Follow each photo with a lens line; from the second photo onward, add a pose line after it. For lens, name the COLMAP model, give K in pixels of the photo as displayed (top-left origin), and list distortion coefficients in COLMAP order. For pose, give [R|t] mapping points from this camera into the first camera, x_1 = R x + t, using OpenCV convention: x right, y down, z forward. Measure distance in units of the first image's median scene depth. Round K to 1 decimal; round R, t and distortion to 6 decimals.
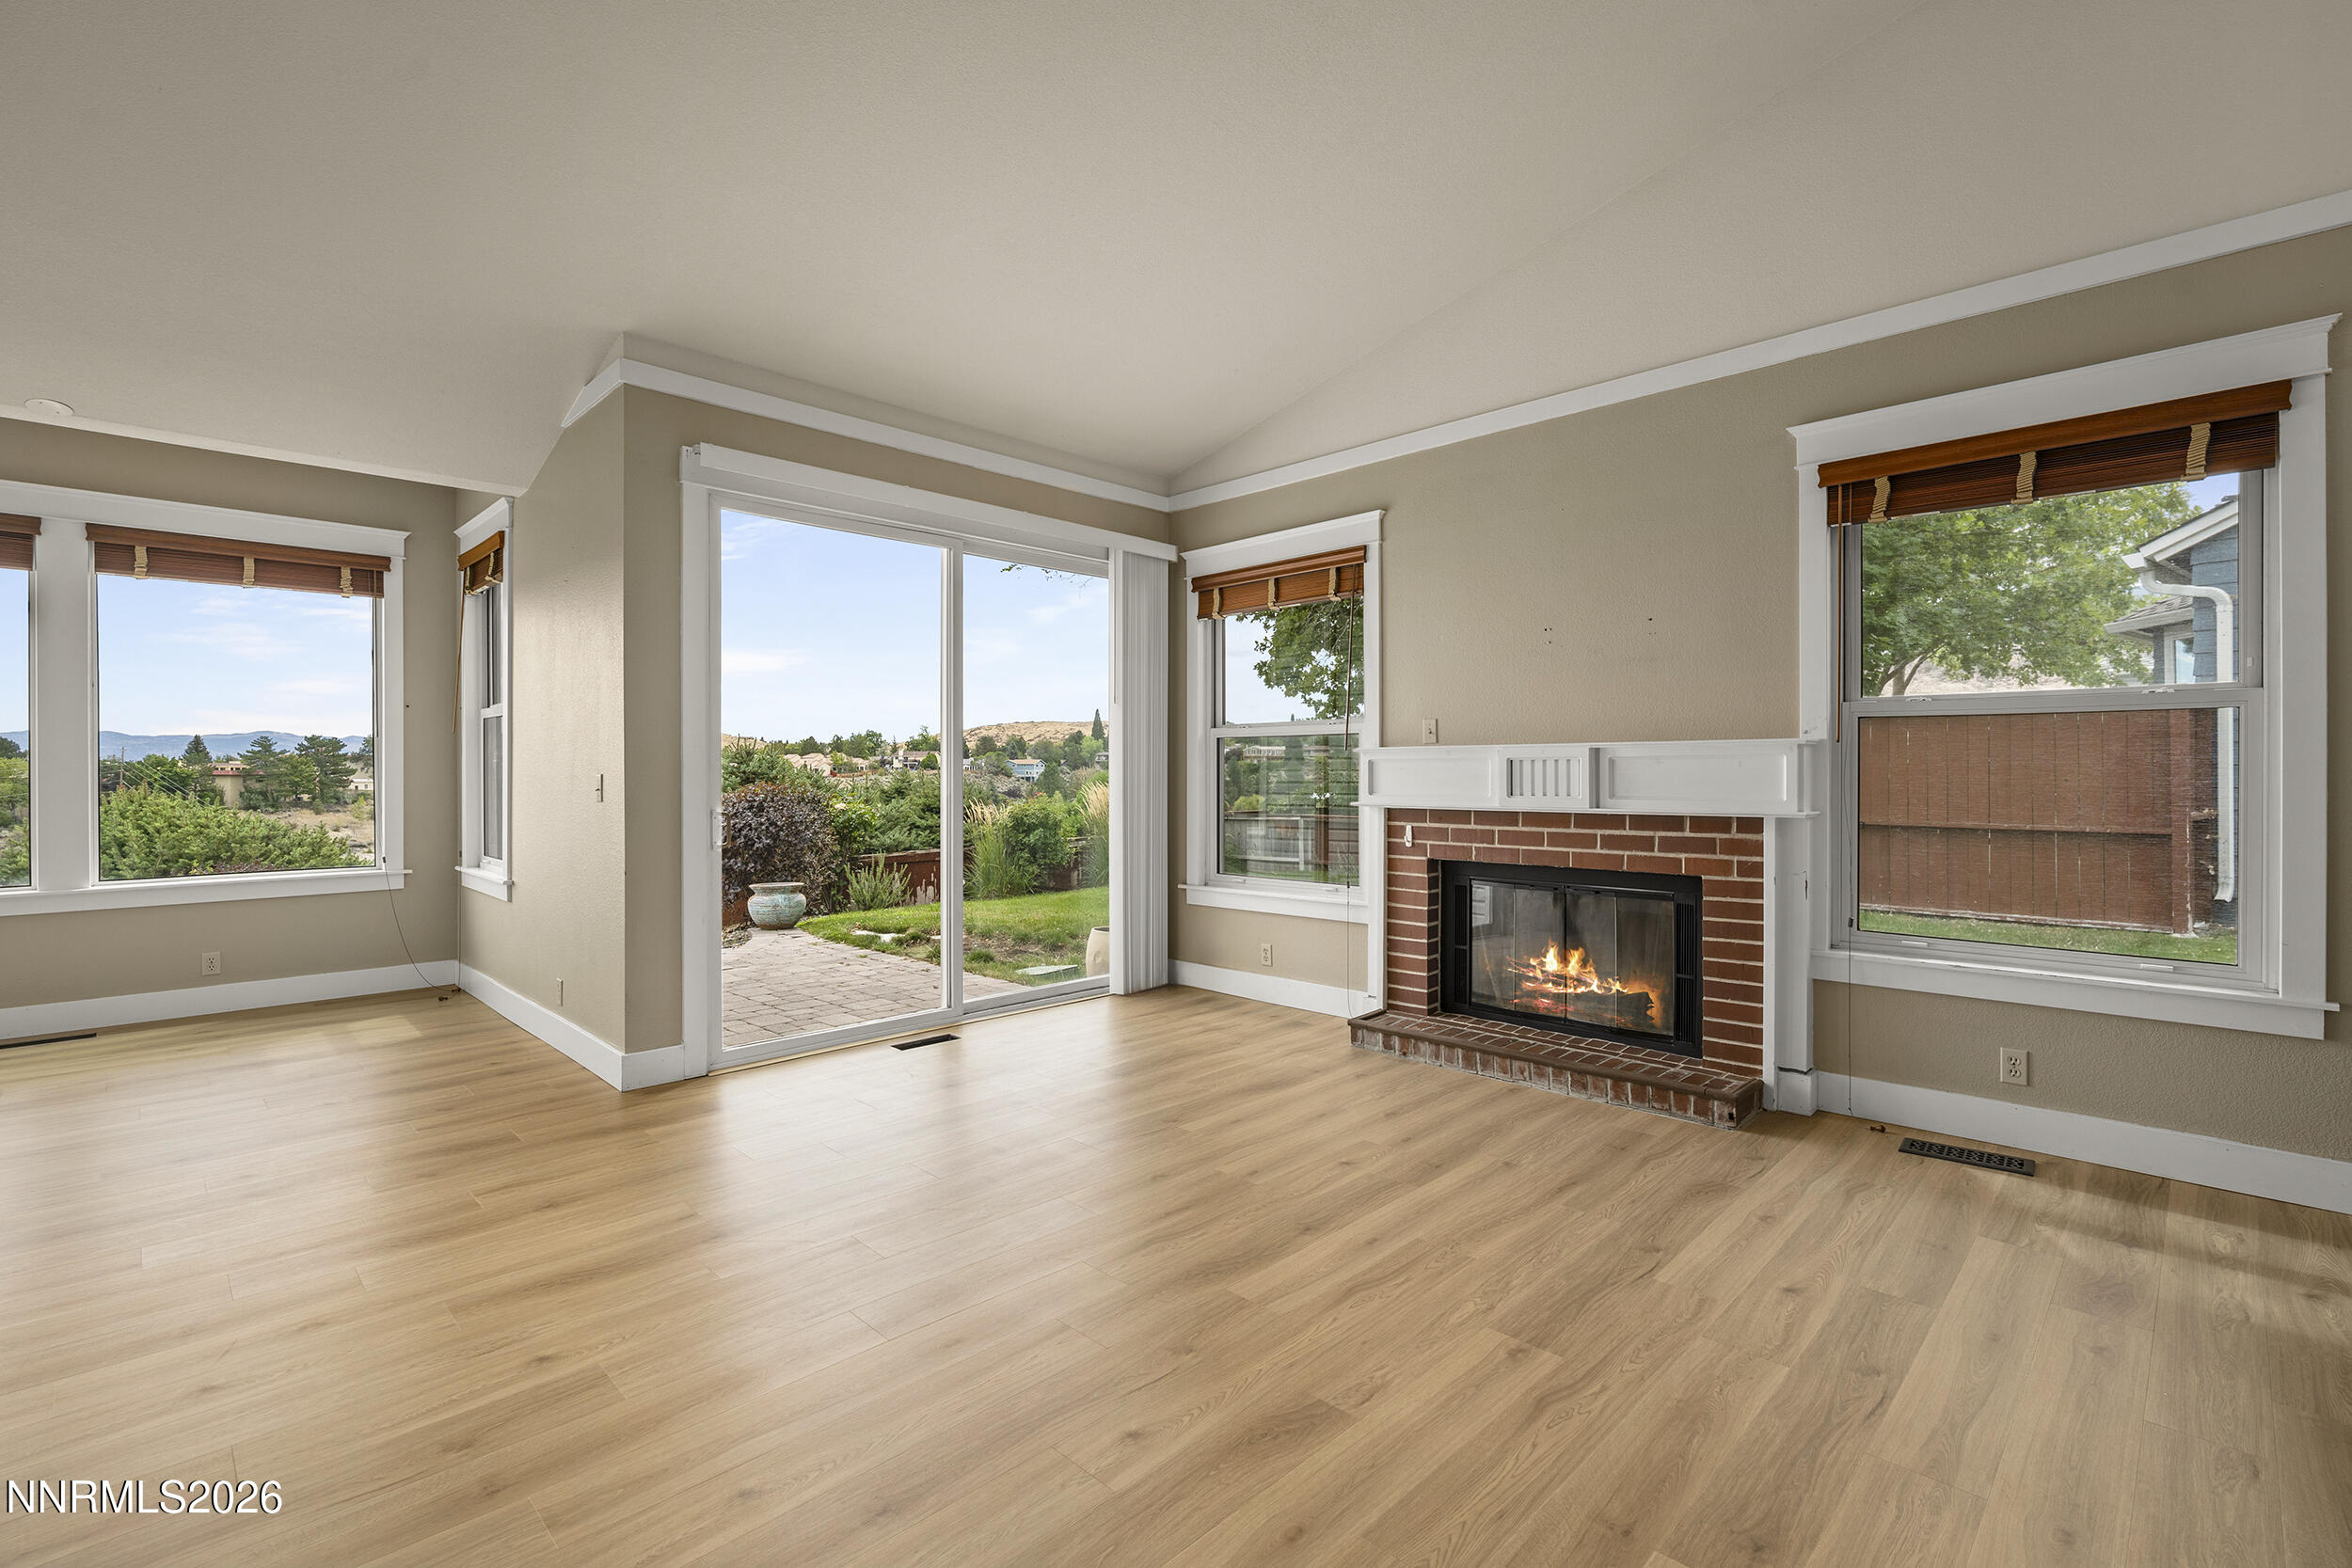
lens RADIAL K [[1057.4, 0, 1180.0], [0, 1057.4, 777.3], [0, 0, 1]] dist [-0.007358, 0.000551]
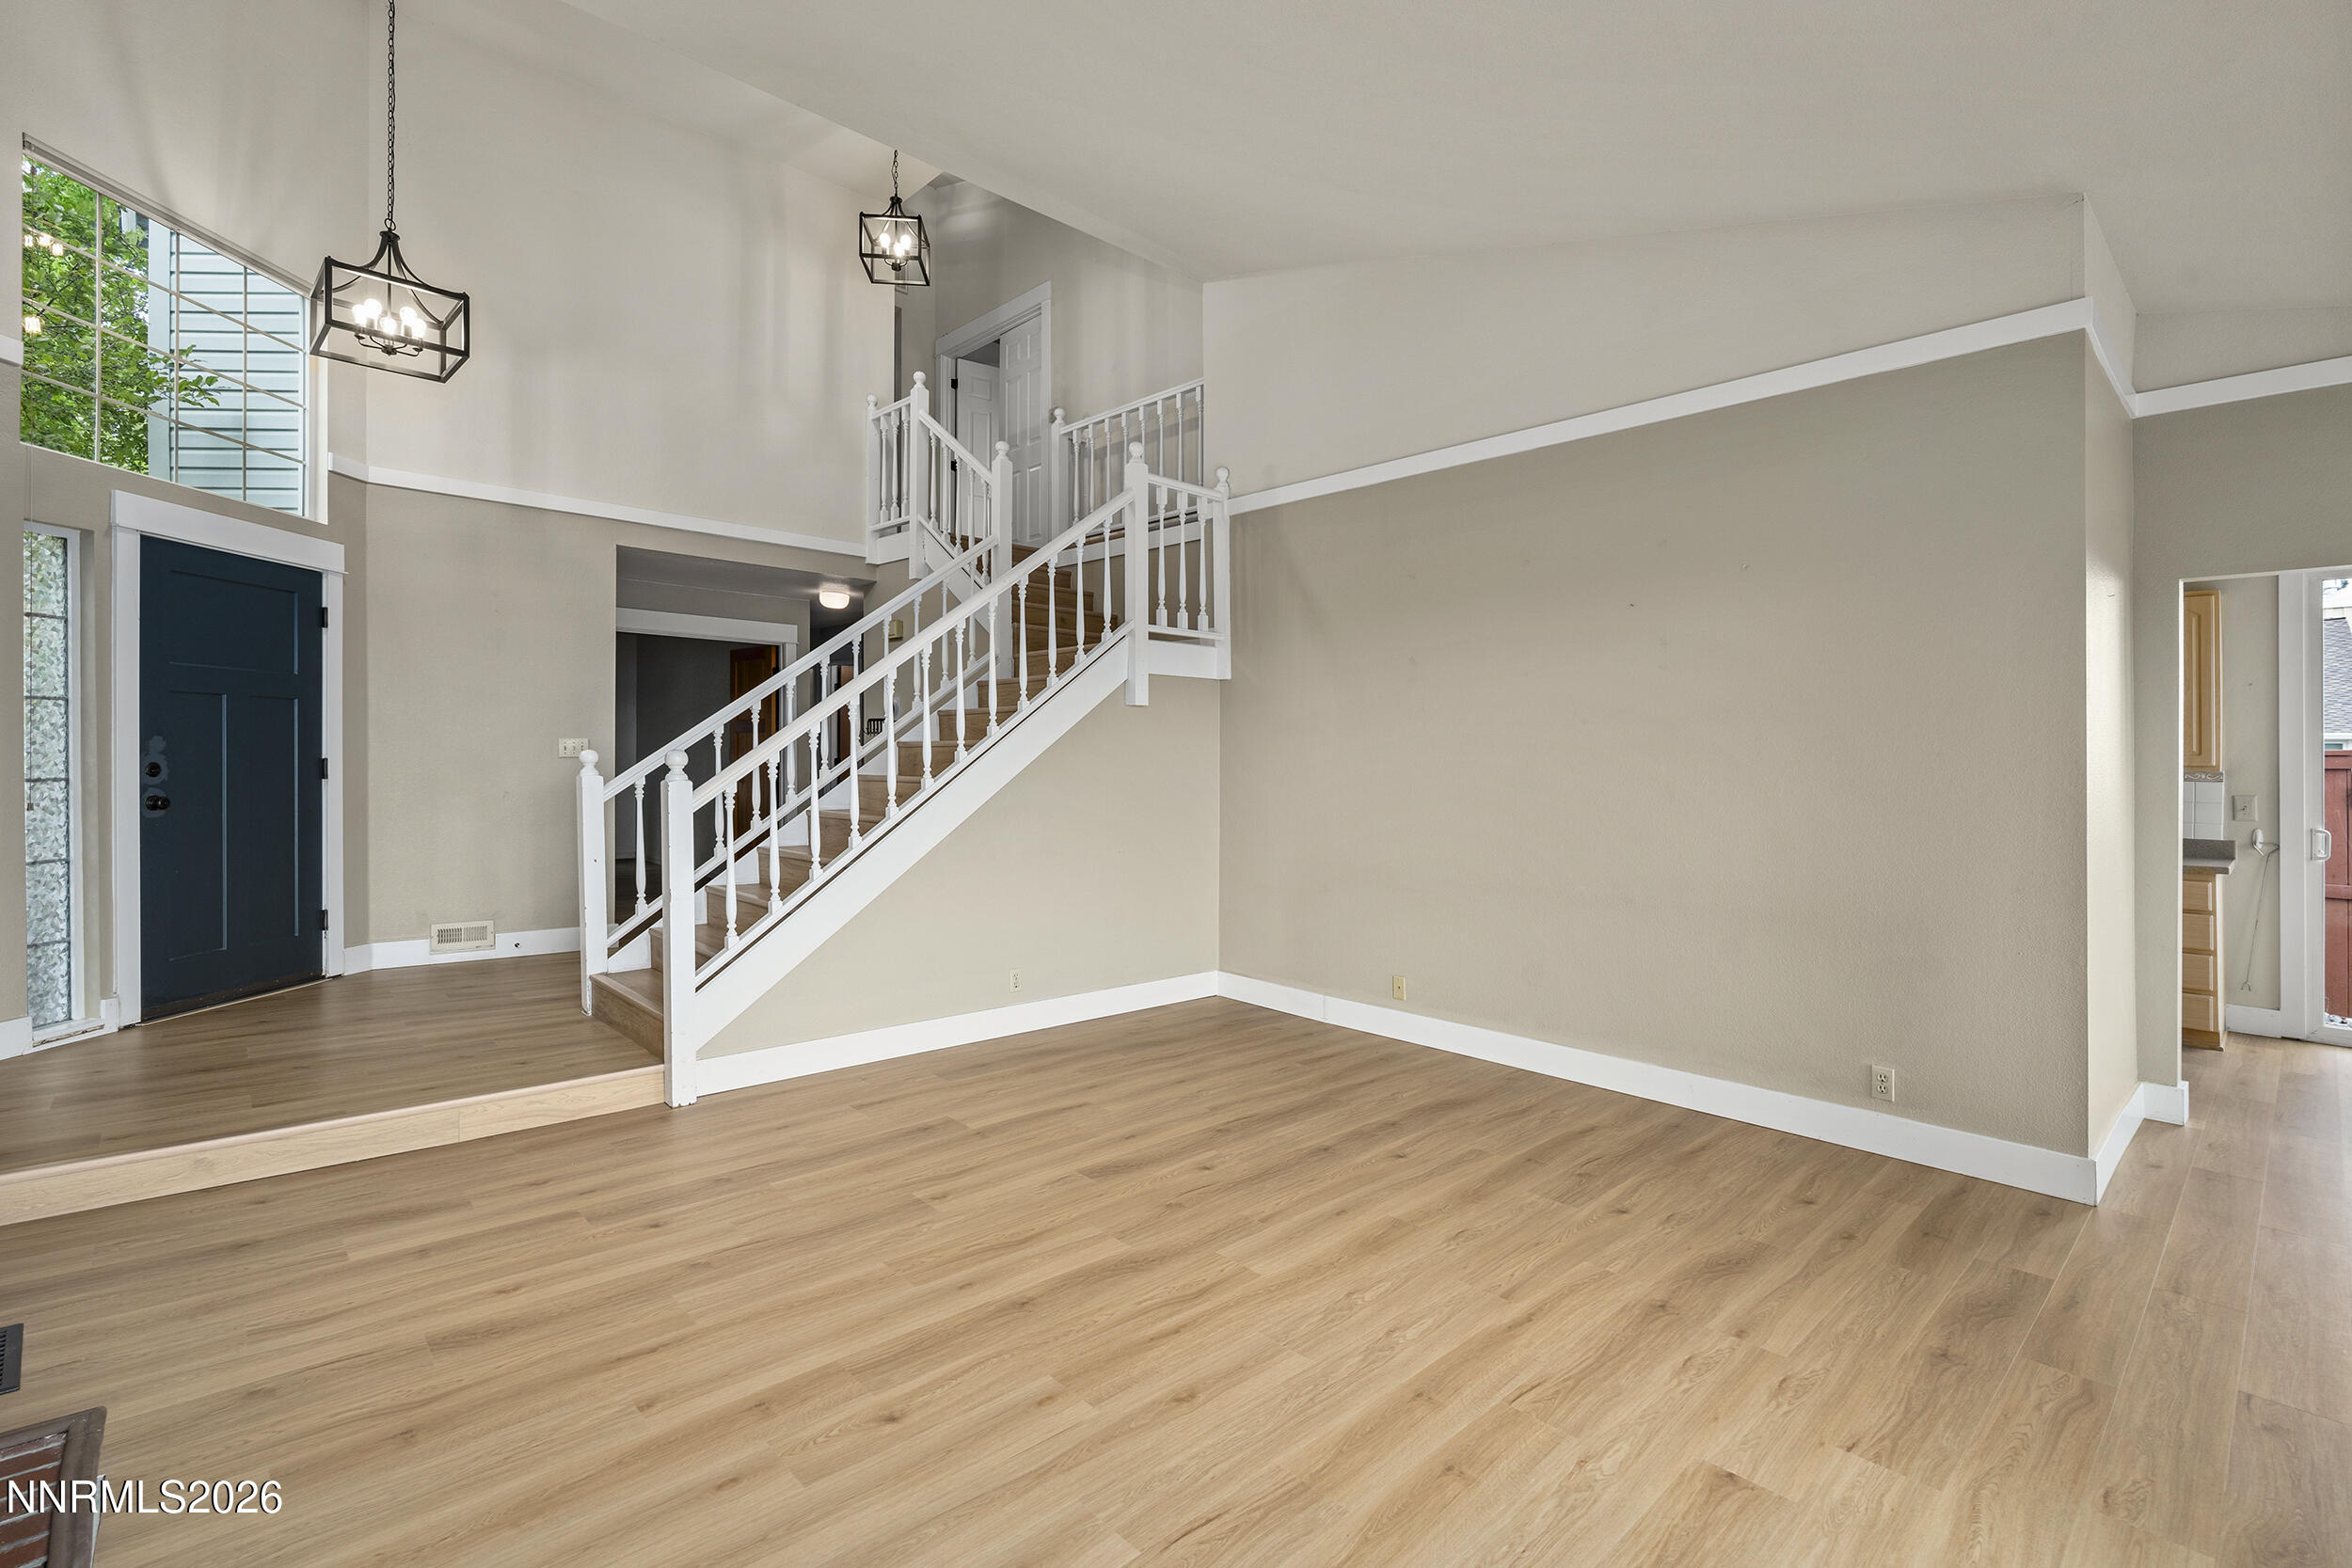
lens RADIAL K [[1057.4, 0, 1180.0], [0, 1057.4, 777.3], [0, 0, 1]] dist [-0.007358, 0.000551]
pose [[-0.998923, -0.015498, 0.043728, -0.034998], [-0.014585, 0.999671, 0.021103, -0.033838], [-0.044041, 0.020442, -0.998821, 1.437478]]
